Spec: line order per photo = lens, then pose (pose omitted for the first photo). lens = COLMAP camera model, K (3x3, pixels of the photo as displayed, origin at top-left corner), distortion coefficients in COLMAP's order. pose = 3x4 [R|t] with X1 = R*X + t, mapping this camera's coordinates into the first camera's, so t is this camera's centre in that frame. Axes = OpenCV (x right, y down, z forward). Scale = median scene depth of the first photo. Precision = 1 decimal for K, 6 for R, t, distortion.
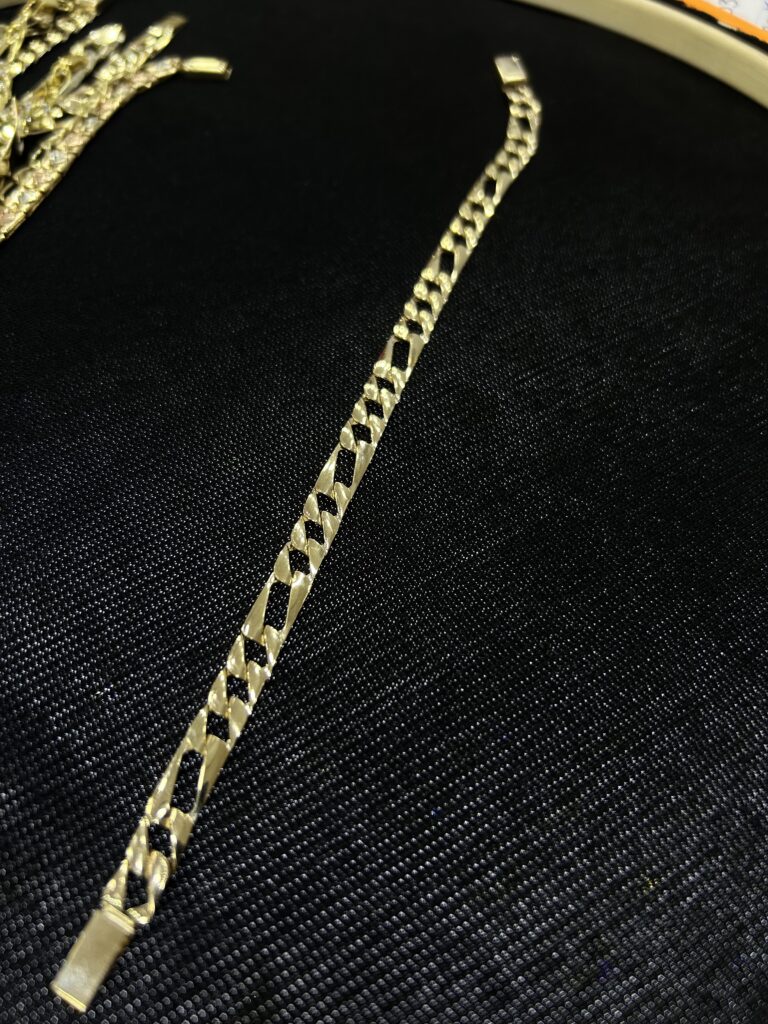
lens RADIAL K [[879.3, 0, 383.4], [0, 879.3, 511.6], [0, 0, 1]] dist [-0.004362, -0.046243]
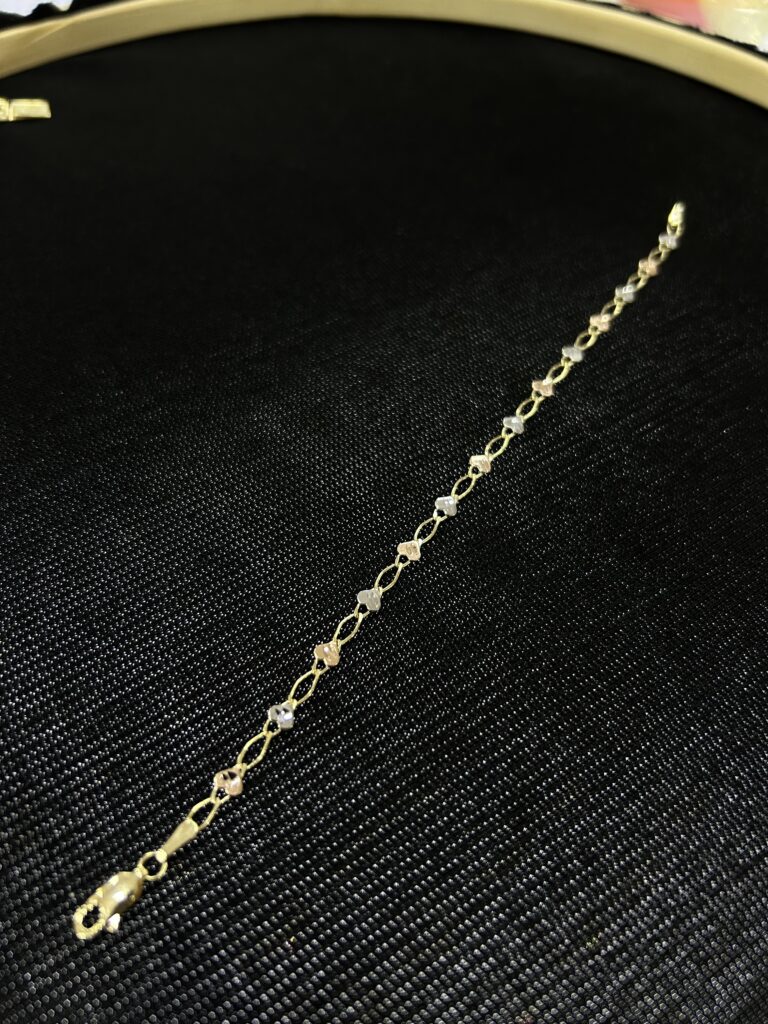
lens RADIAL K [[879.3, 0, 390.0], [0, 879.3, 510.5], [0, 0, 1]] dist [-0.004362, -0.046243]
pose [[0.999703, -0.016862, 0.017580, -0.175380], [0.017329, 0.999492, -0.026766, -0.047502], [-0.017119, 0.027063, 0.999487, 0.020453]]
